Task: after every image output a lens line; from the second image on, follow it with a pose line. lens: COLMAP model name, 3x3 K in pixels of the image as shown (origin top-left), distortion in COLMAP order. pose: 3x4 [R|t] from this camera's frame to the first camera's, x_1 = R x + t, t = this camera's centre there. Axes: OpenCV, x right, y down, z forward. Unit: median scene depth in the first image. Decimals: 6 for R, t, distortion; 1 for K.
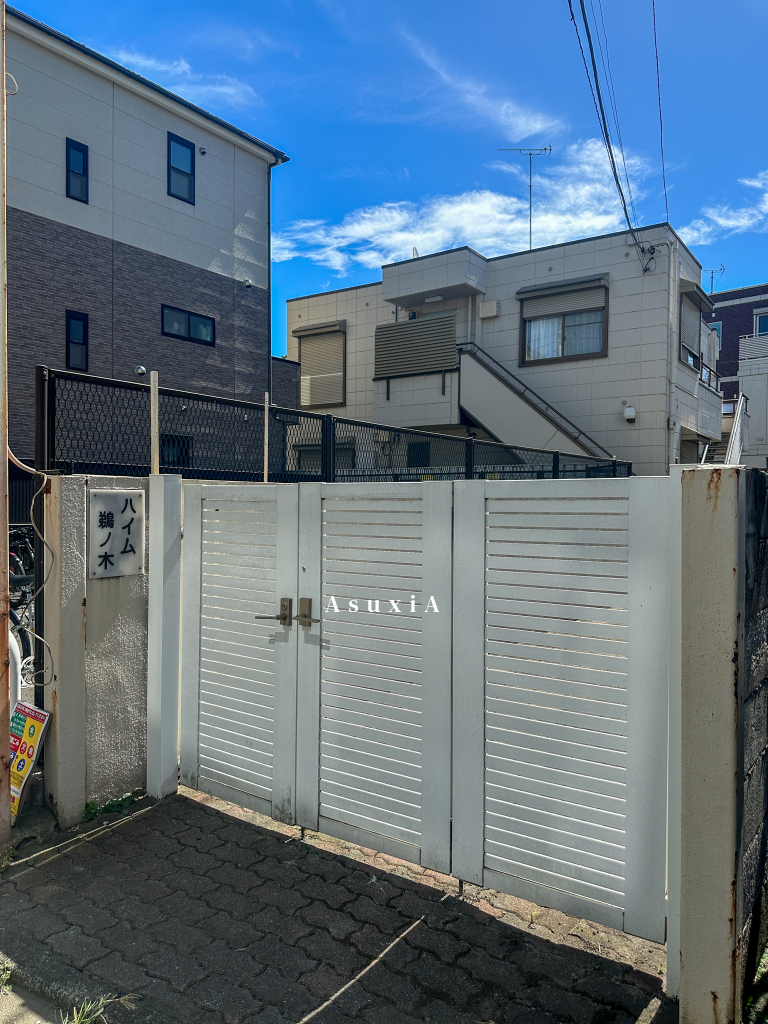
lens RADIAL K [[726.2, 0, 385.6], [0, 726.2, 520.9], [0, 0, 1]] dist [0.008737, -0.008134]
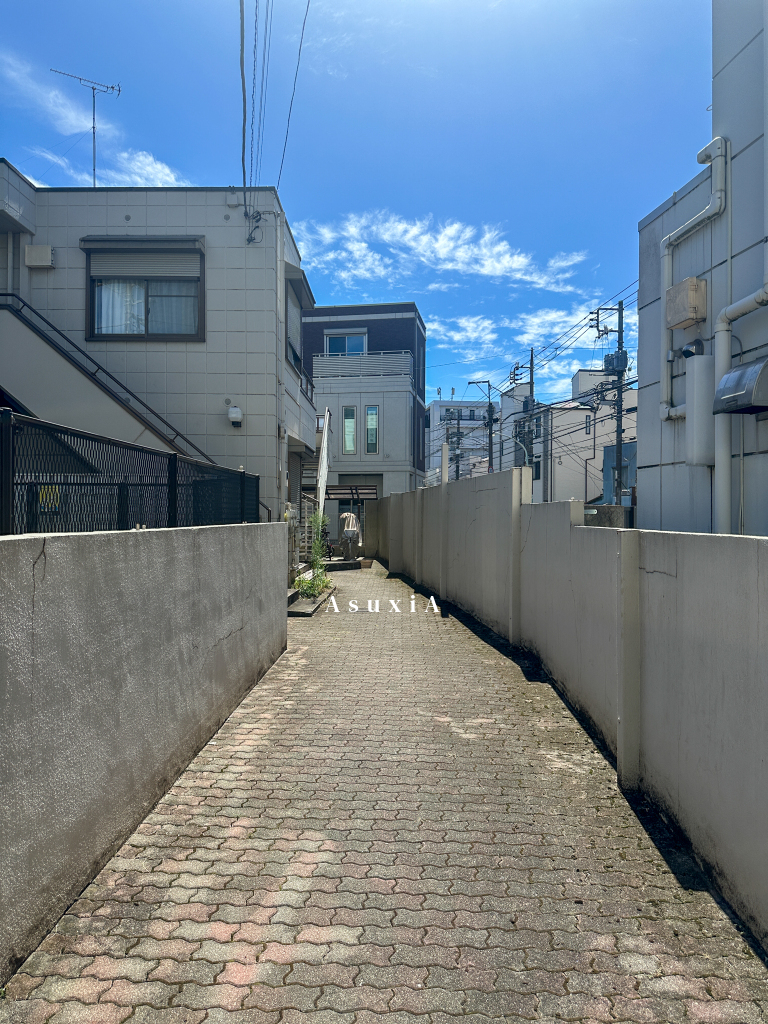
lens RADIAL K [[726.2, 0, 366.9], [0, 726.2, 526.8], [0, 0, 1]] dist [0.008737, -0.008134]
pose [[0.844081, -0.005523, 0.536188, 0.030219], [0.011481, 0.999904, -0.007773, -0.016866], [-0.536093, 0.012717, 0.844063, 0.241507]]
